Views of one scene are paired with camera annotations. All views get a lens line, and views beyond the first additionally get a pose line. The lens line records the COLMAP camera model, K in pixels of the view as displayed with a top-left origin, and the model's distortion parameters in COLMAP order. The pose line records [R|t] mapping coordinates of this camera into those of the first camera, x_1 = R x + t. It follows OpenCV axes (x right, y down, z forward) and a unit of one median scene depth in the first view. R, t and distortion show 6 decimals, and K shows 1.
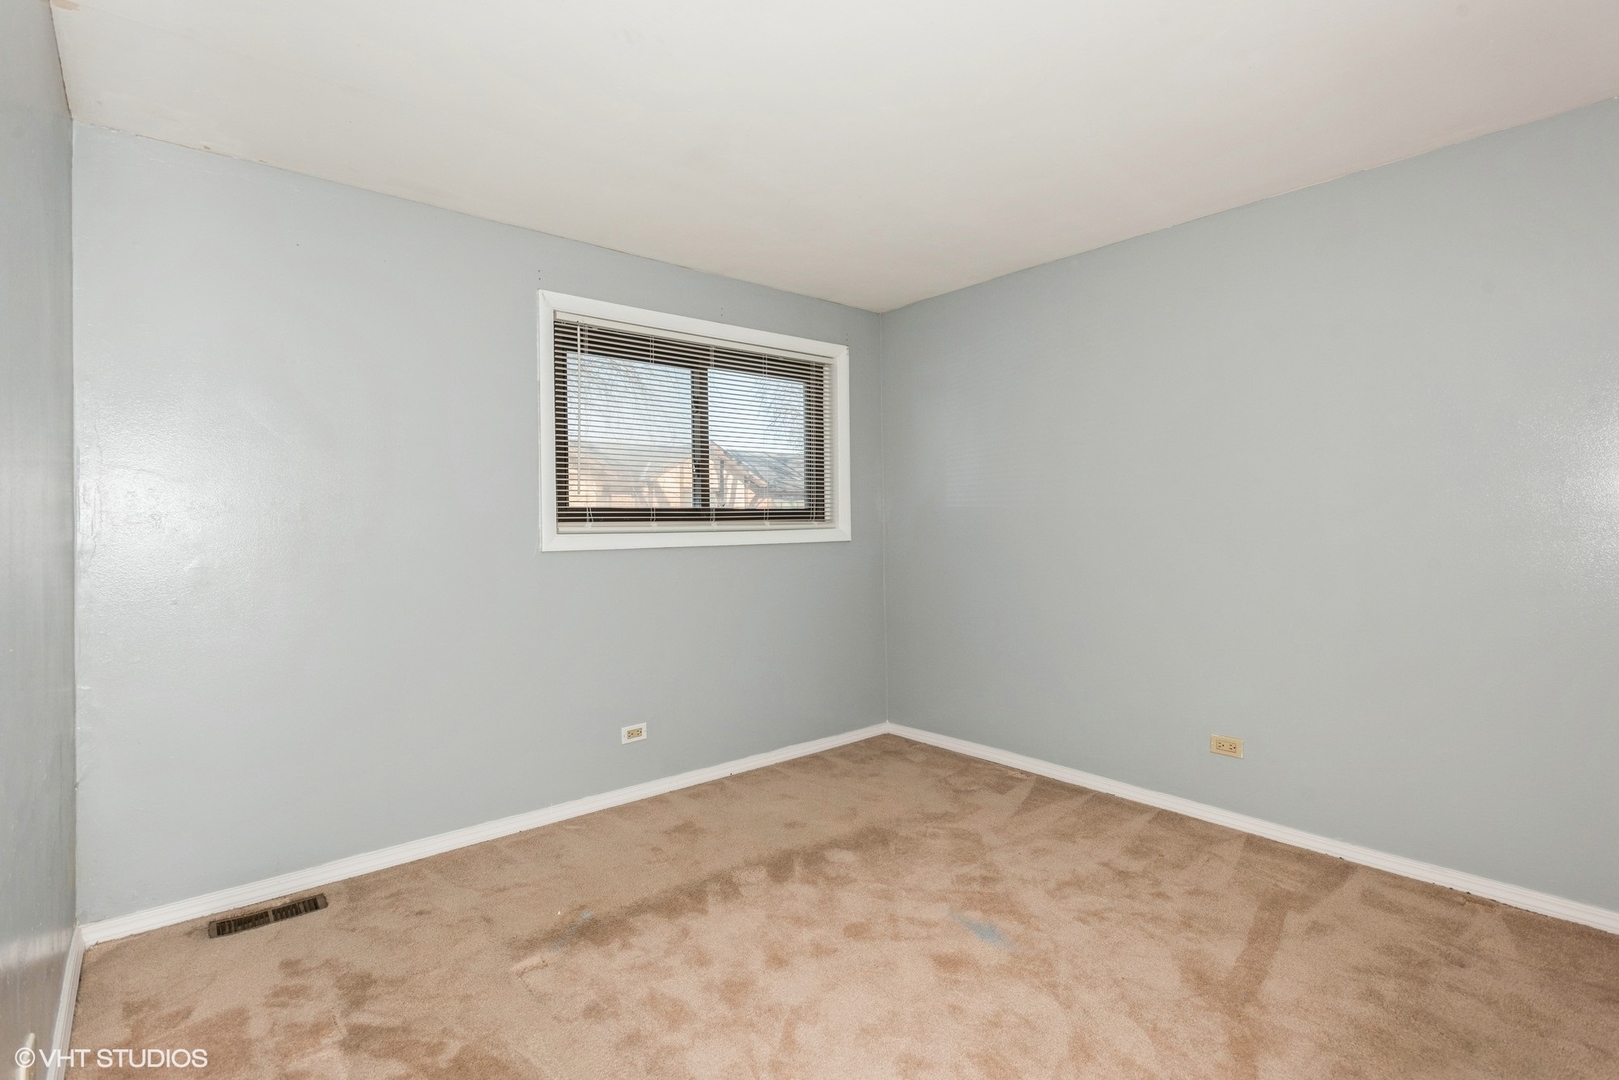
lens RADIAL K [[754.1, 0, 823.1], [0, 754.1, 544.4], [0, 0, 1]] dist [0.024502, -0.006946]
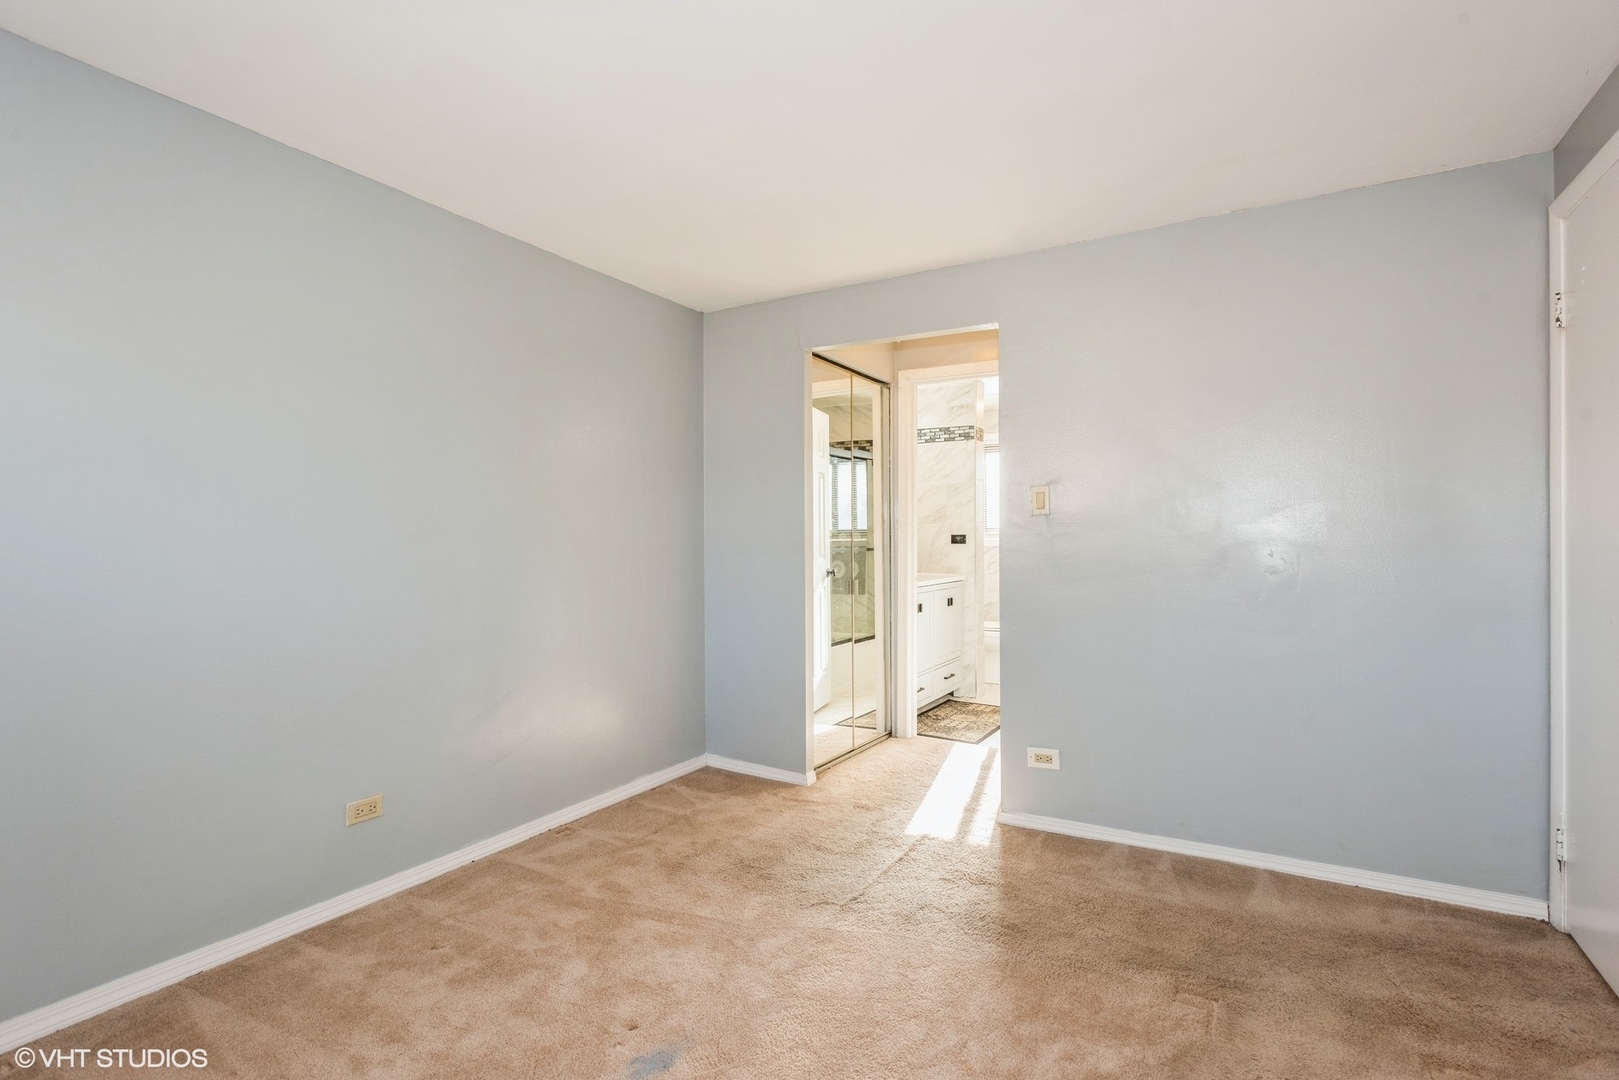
lens RADIAL K [[754.1, 0, 812.4], [0, 754.1, 540.6], [0, 0, 1]] dist [0.024502, -0.006946]
pose [[-0.299302, 0.007974, 0.954125, -0.465159], [0.023913, 0.999714, -0.000854, -0.022537], [-0.953859, 0.022561, -0.299407, 0.837317]]
